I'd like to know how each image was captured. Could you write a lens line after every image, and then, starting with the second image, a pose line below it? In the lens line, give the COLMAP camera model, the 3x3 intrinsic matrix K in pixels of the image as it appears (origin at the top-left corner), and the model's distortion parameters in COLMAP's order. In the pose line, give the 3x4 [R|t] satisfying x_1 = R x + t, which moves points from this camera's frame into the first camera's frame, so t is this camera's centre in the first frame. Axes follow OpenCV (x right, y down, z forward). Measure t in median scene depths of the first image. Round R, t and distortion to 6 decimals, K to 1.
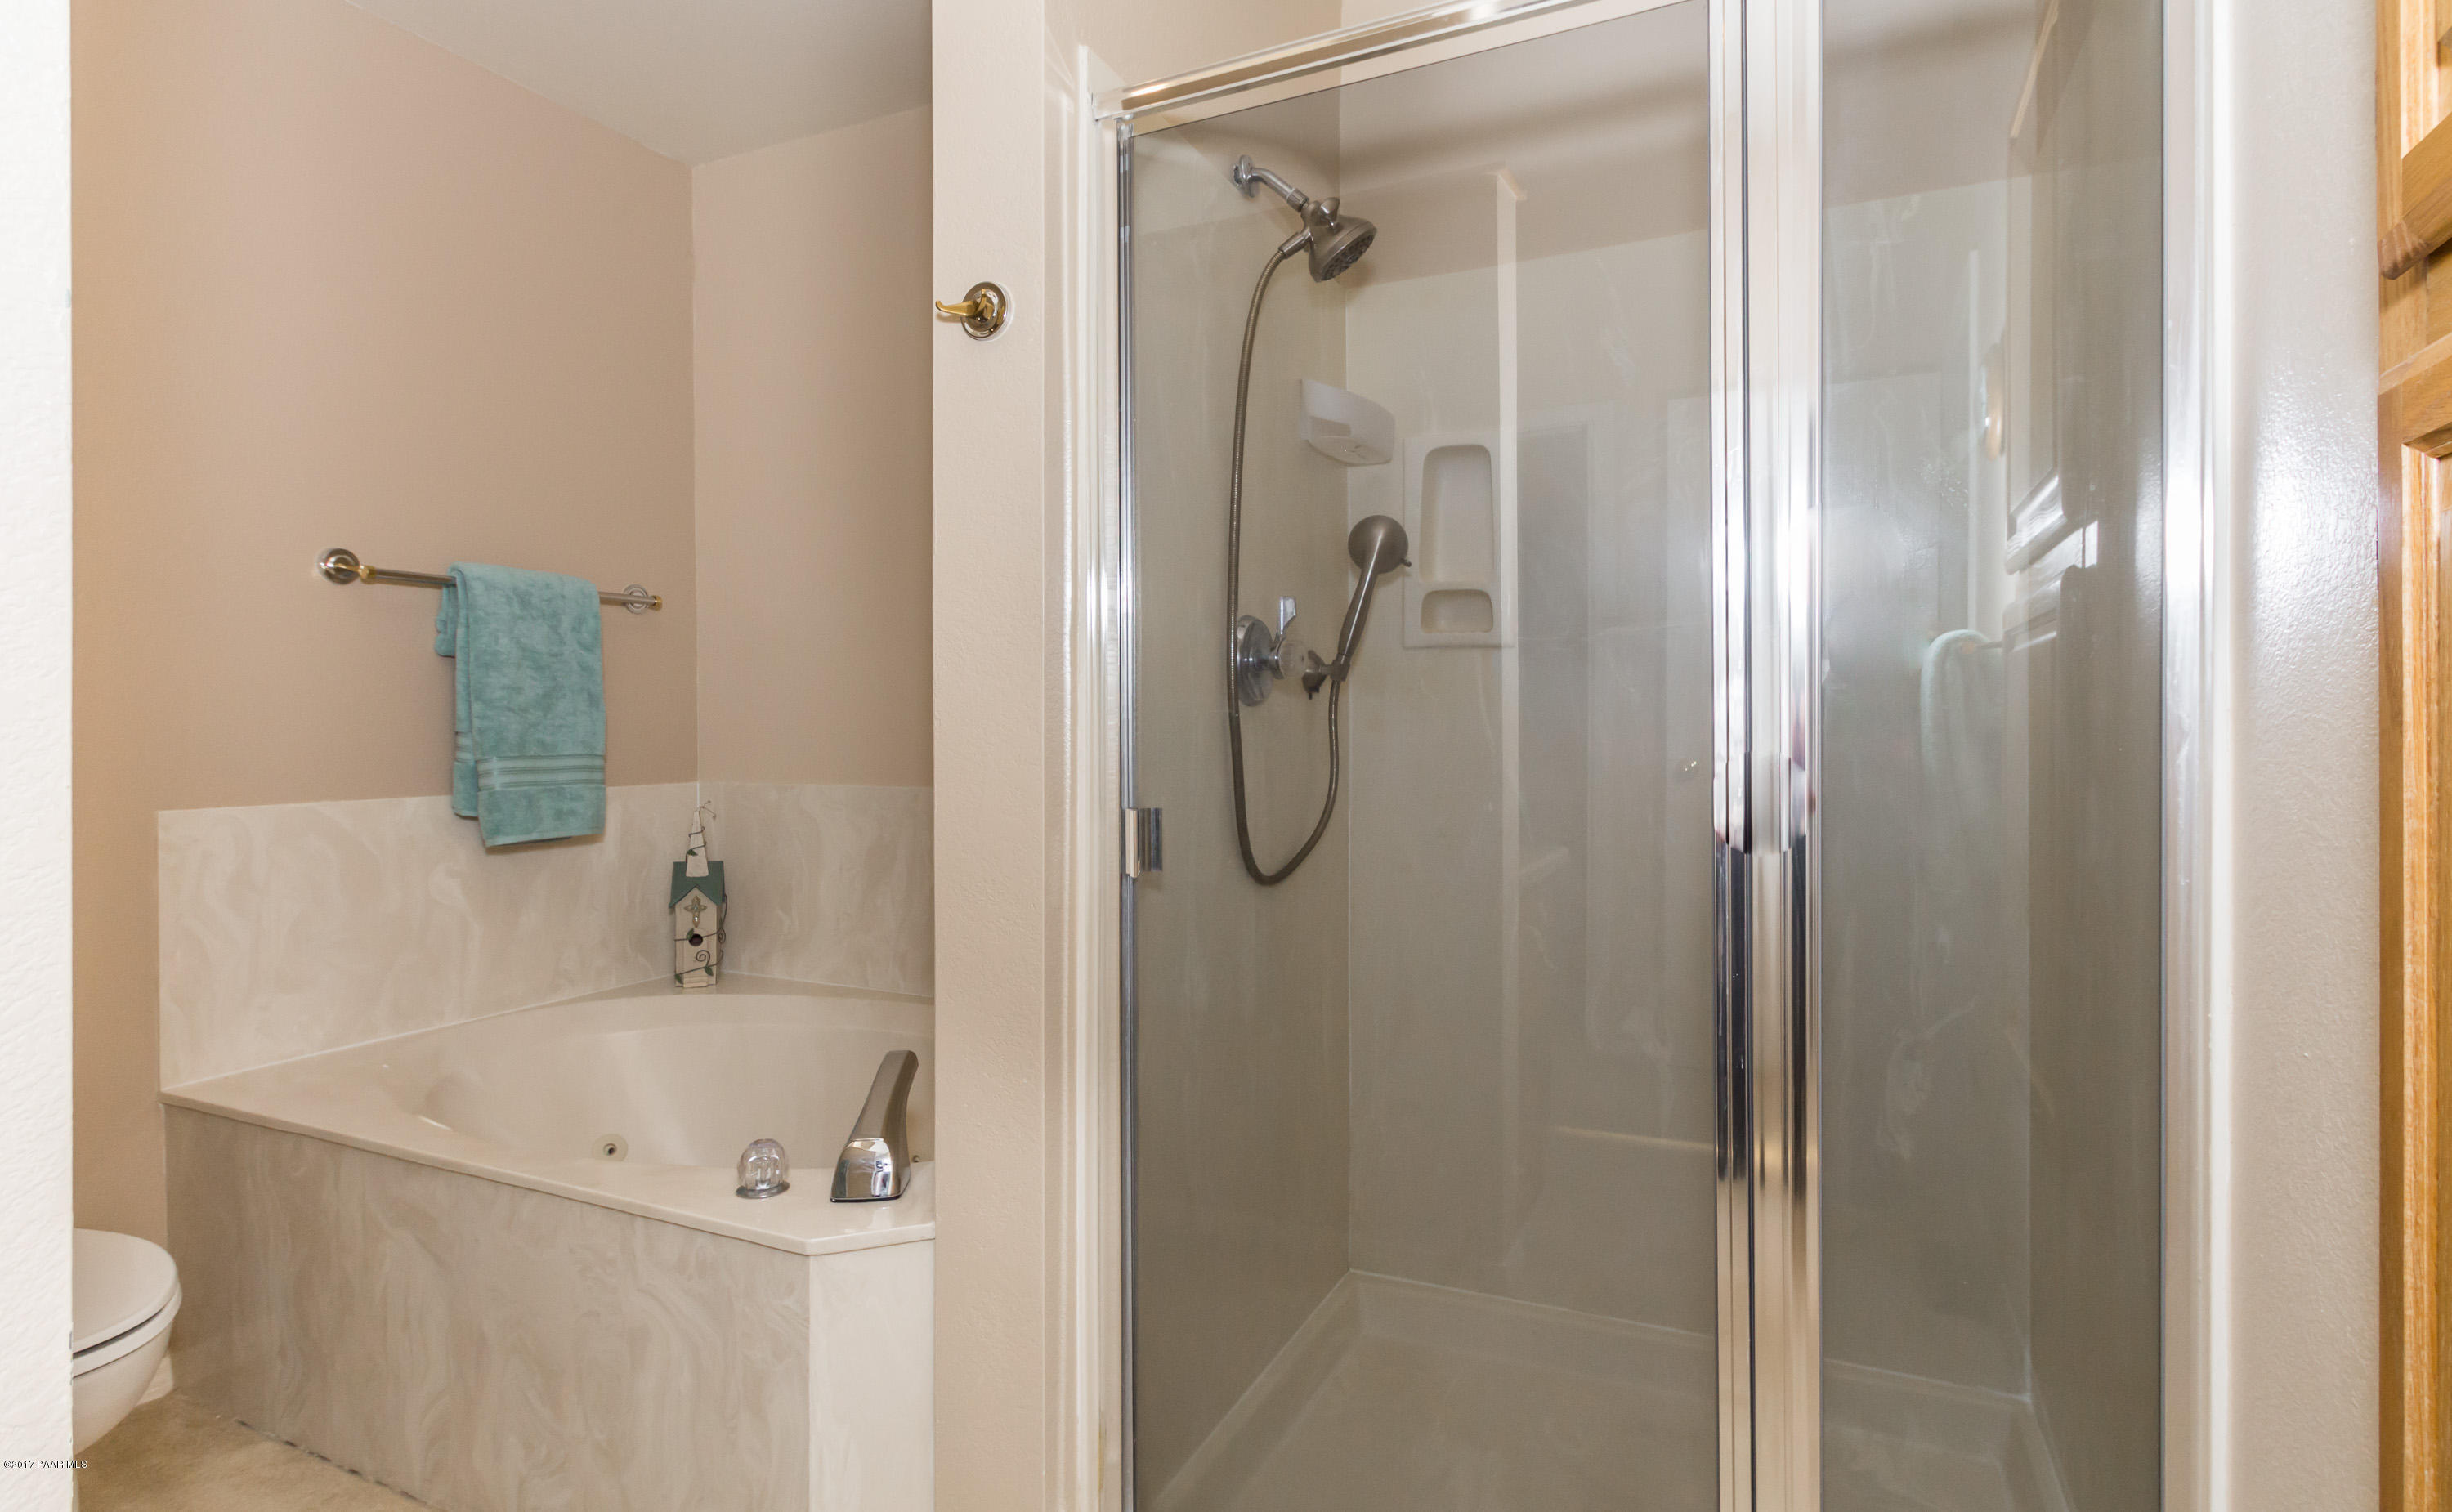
lens RADIAL K [[1157.8, 0, 1213.4], [0, 1157.8, 725.9], [0, 0, 1]] dist [0.000058, 0.000023]
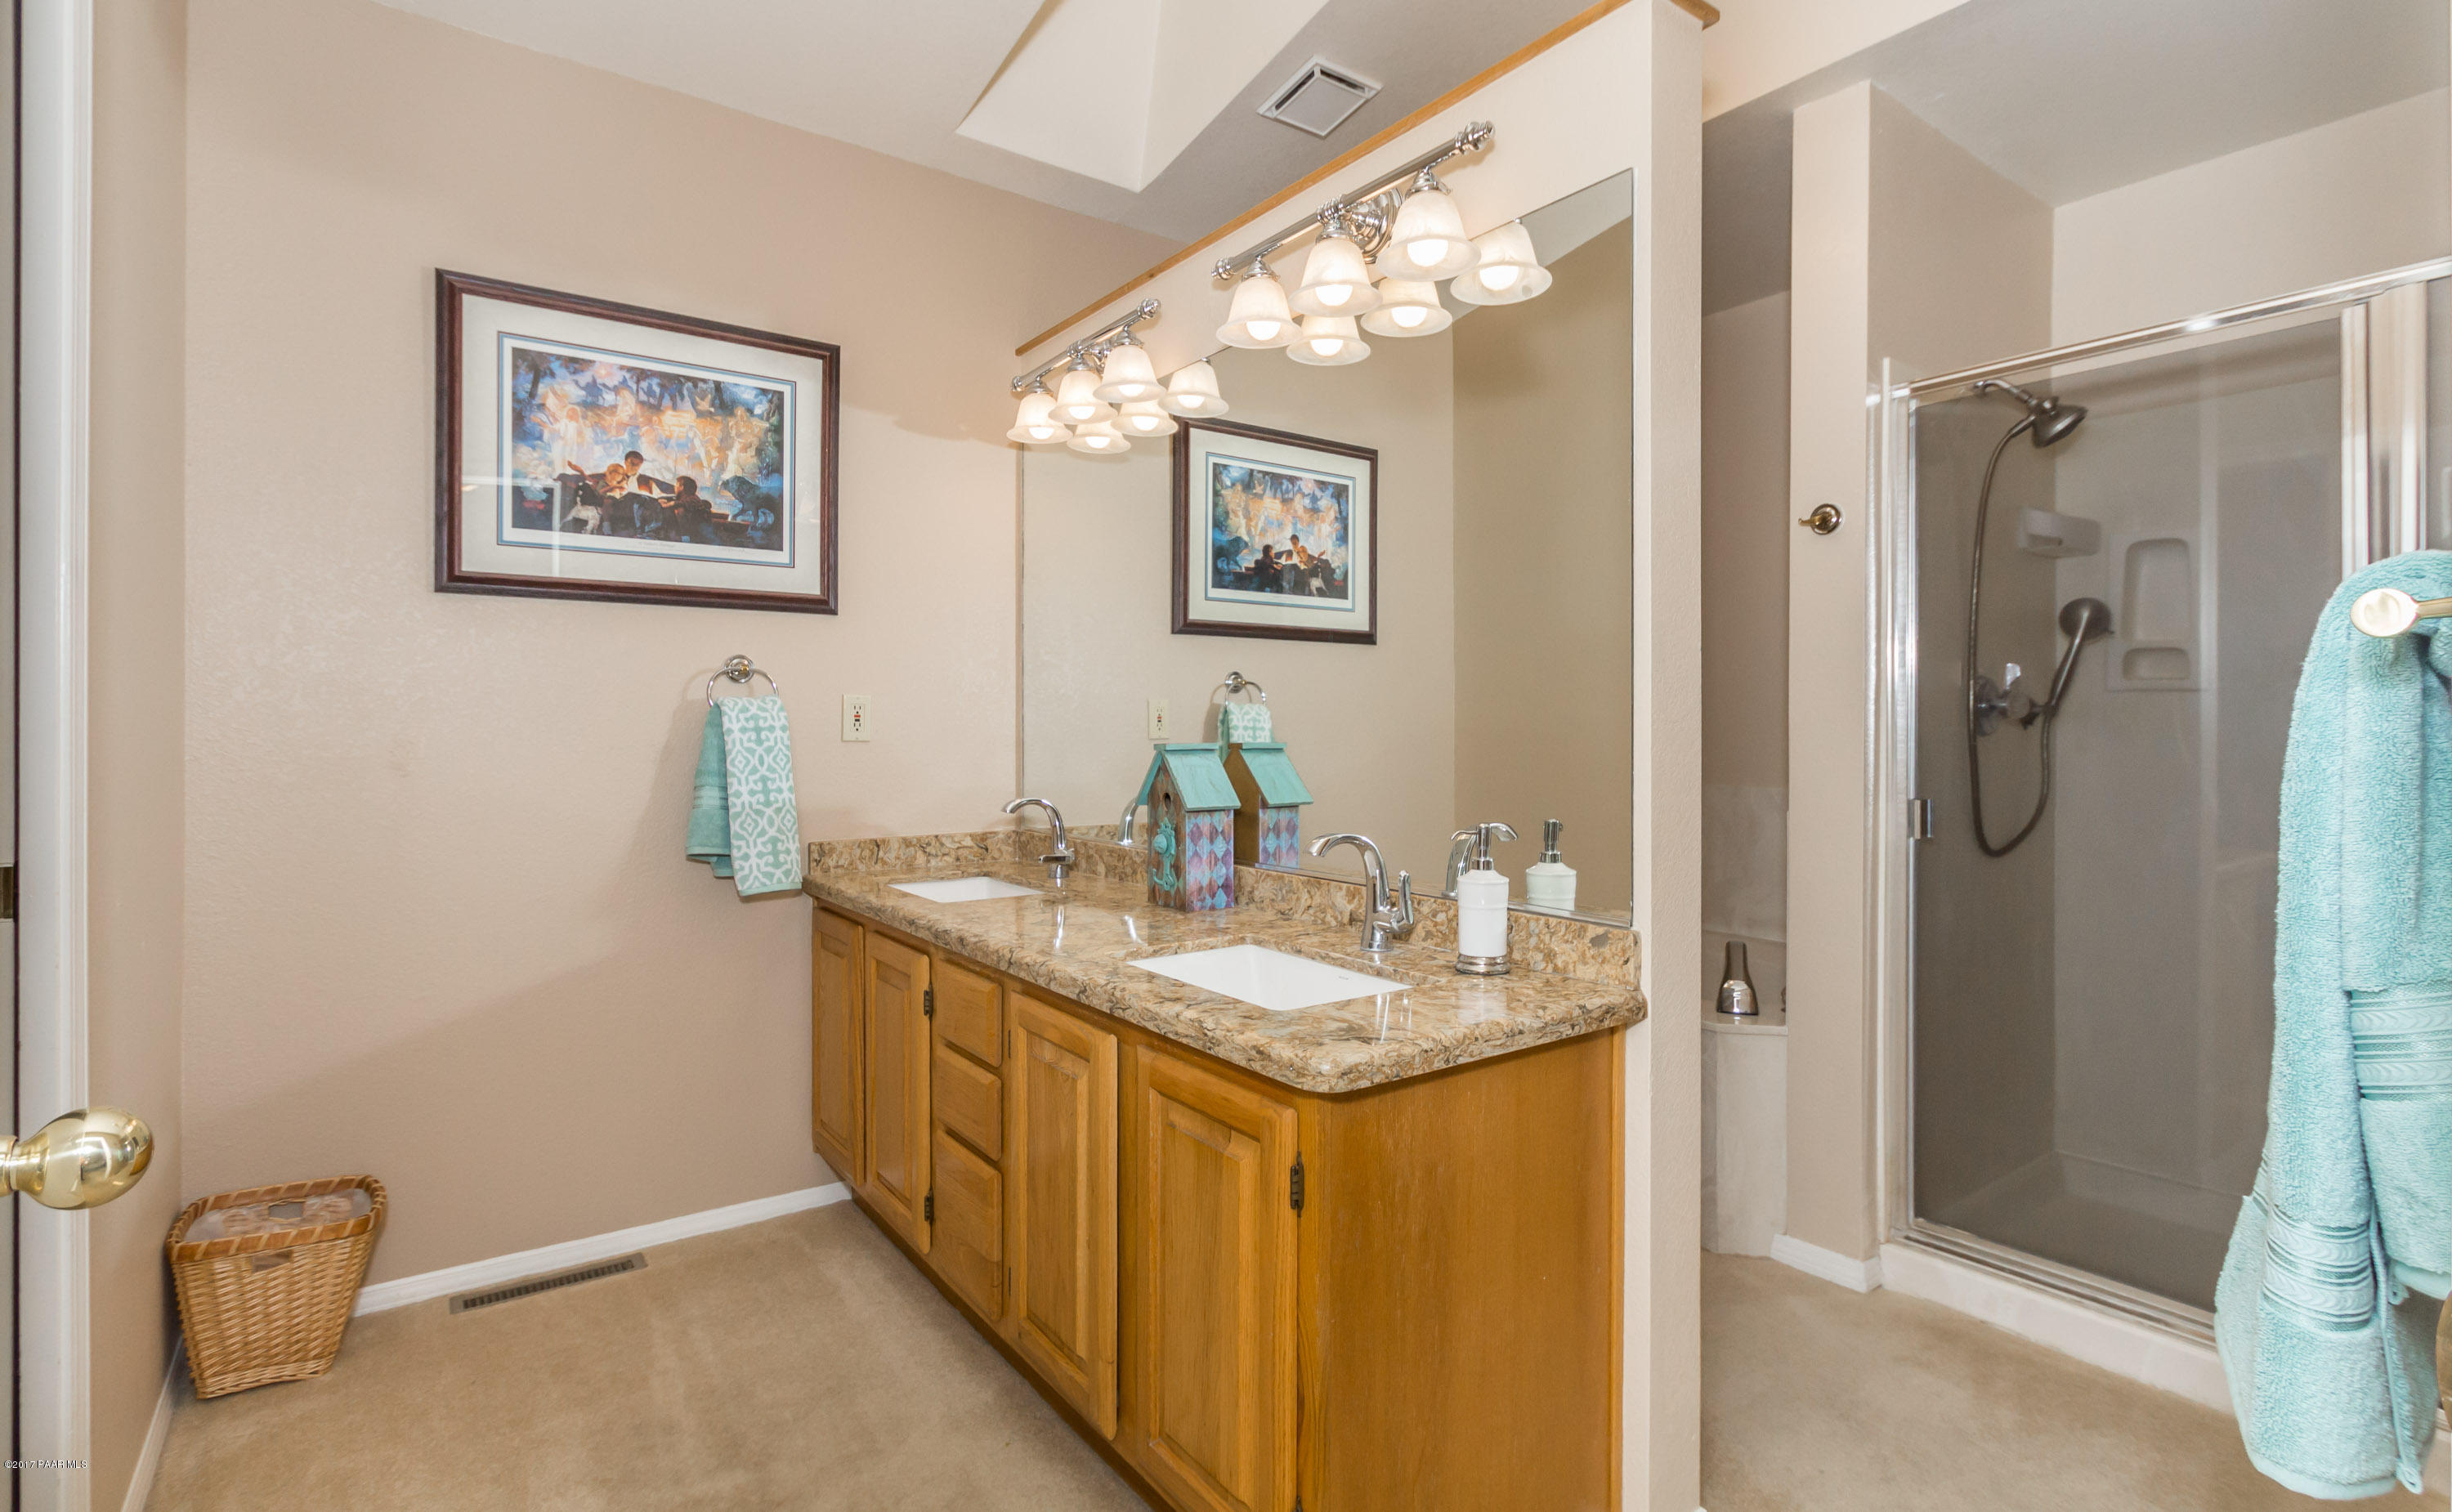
lens RADIAL K [[1157.8, 0, 1213.4], [0, 1157.8, 725.9], [0, 0, 1]] dist [0.000058, 0.000023]
pose [[0.888268, 0.005140, -0.459297, -0.163095], [-0.007049, 0.999972, -0.002442, -0.020583], [0.459272, 0.005407, 0.888279, -0.782490]]
